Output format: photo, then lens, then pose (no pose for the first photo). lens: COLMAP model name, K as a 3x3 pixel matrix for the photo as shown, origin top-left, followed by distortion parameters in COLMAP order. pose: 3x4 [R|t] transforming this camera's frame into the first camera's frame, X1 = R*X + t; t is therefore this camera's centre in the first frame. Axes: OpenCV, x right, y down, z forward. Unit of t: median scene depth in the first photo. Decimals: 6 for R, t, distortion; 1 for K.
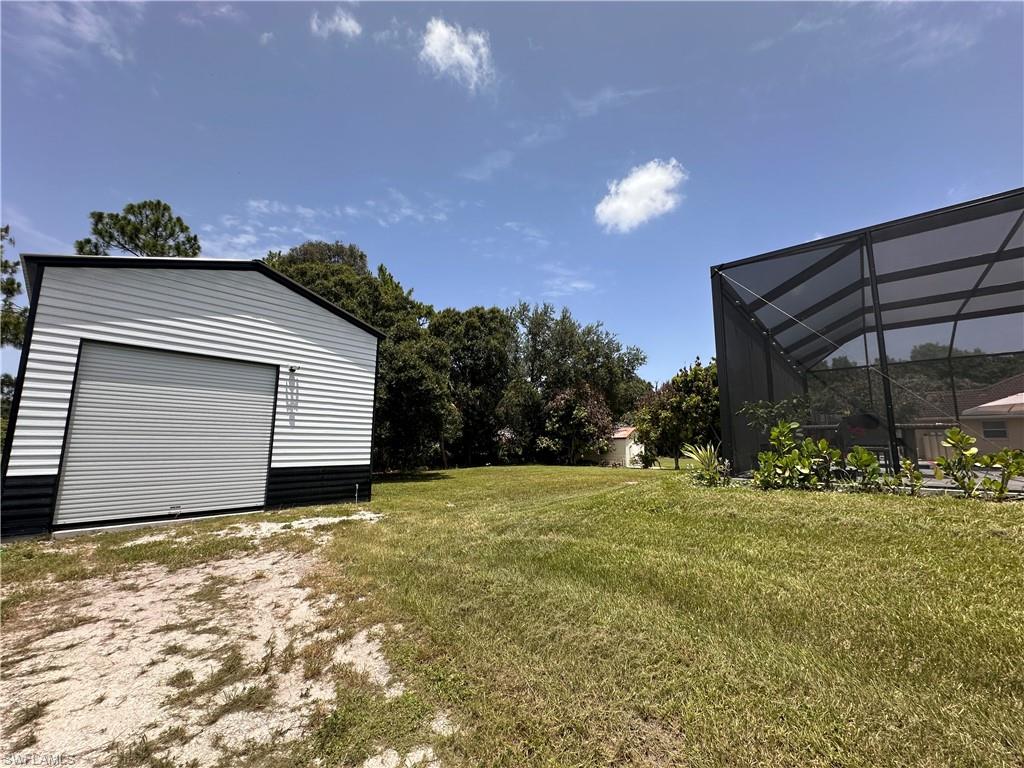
lens RADIAL K [[404.8, 0, 512.2], [0, 404.8, 386.4], [0, 0, 1]] dist [0.000275, 0.000477]
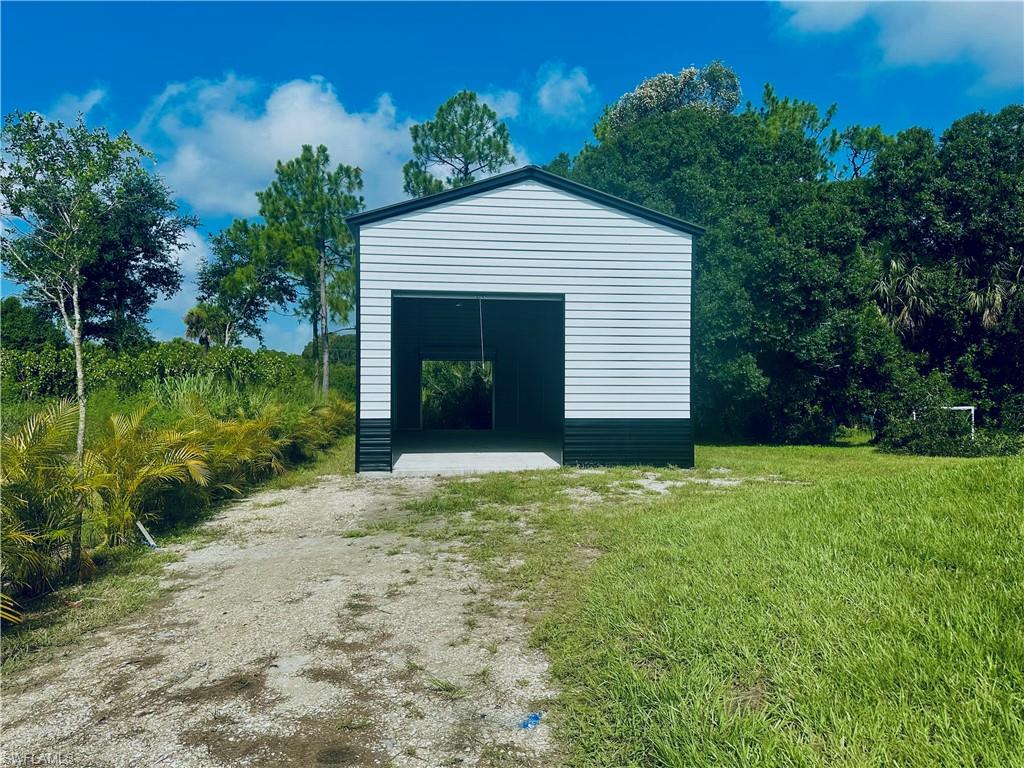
lens RADIAL K [[731.7, 0, 513.0], [0, 731.7, 386.2], [0, 0, 1]] dist [0.004100, -0.000496]
pose [[0.746453, -0.010674, -0.665353, 0.250142], [0.096659, 0.991006, 0.092543, -0.010578], [0.658381, -0.133391, 0.740771, -0.131821]]
